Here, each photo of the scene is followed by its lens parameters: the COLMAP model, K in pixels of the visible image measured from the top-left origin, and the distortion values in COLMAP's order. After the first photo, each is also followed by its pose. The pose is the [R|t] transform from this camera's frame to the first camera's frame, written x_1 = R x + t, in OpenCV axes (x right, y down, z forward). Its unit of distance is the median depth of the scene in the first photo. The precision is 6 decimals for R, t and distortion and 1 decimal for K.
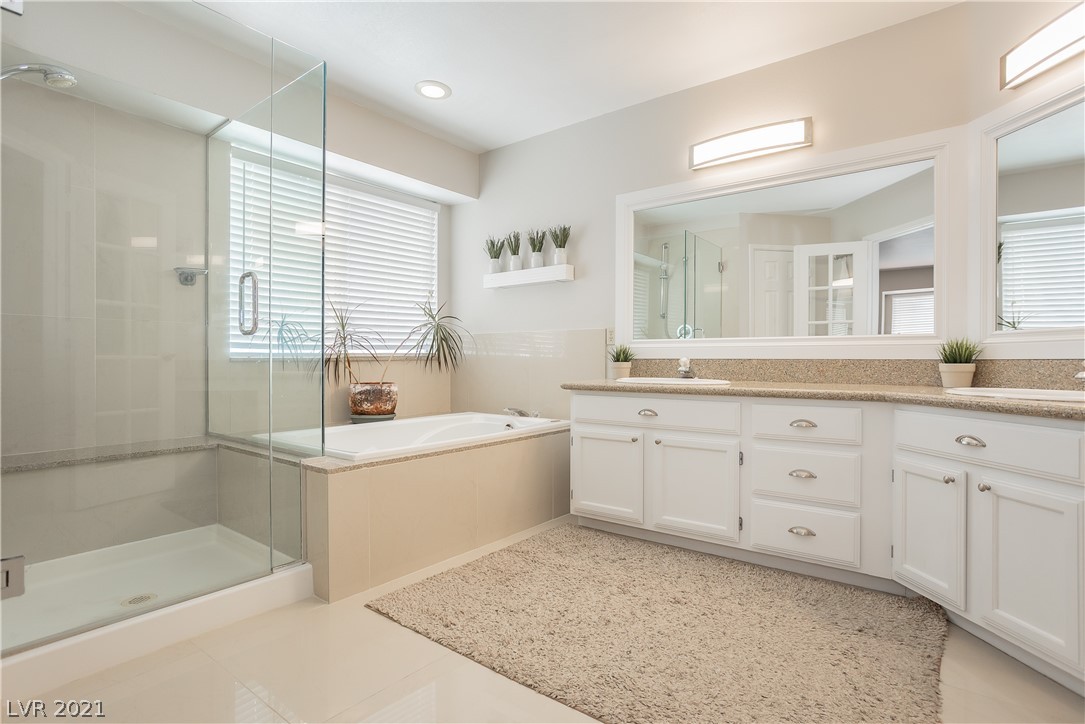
lens RADIAL K [[538.4, 0, 542.5], [0, 538.4, 362.0], [0, 0, 1]] dist [-0.047192, 0.029240]
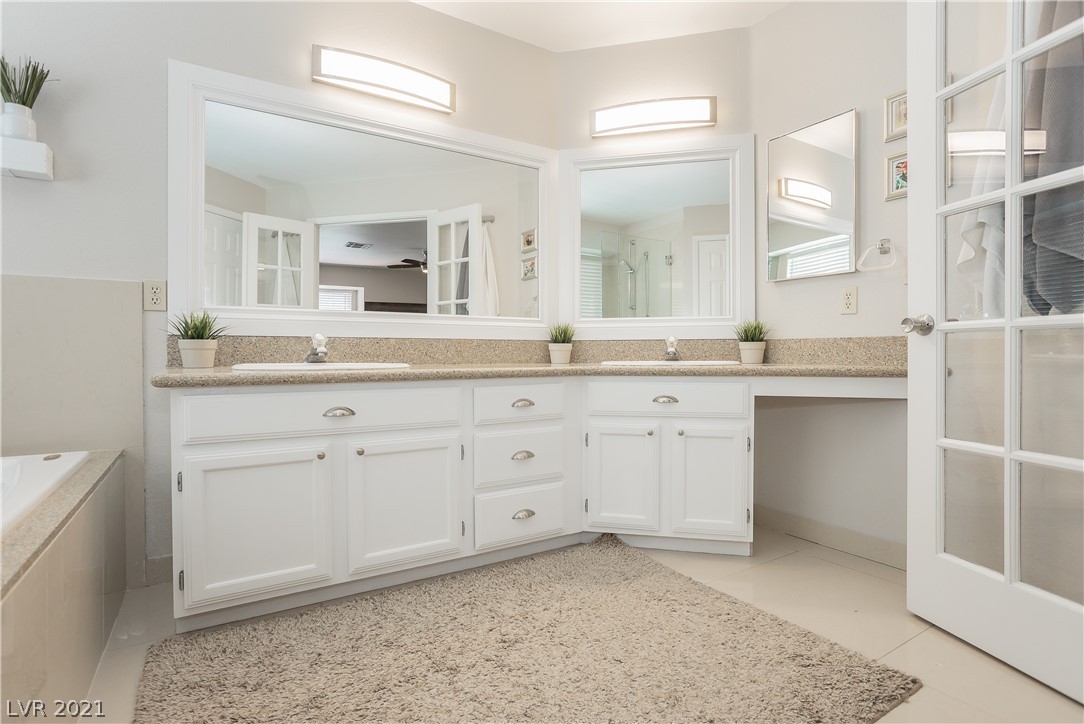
lens RADIAL K [[537.9, 0, 542.0], [0, 537.9, 362.0], [0, 0, 1]] dist [-0.047192, 0.029240]
pose [[0.347532, -0.019954, 0.937456, -0.373994], [0.003031, 0.999792, 0.020158, 0.019192], [-0.937663, -0.004164, 0.347520, 0.566504]]
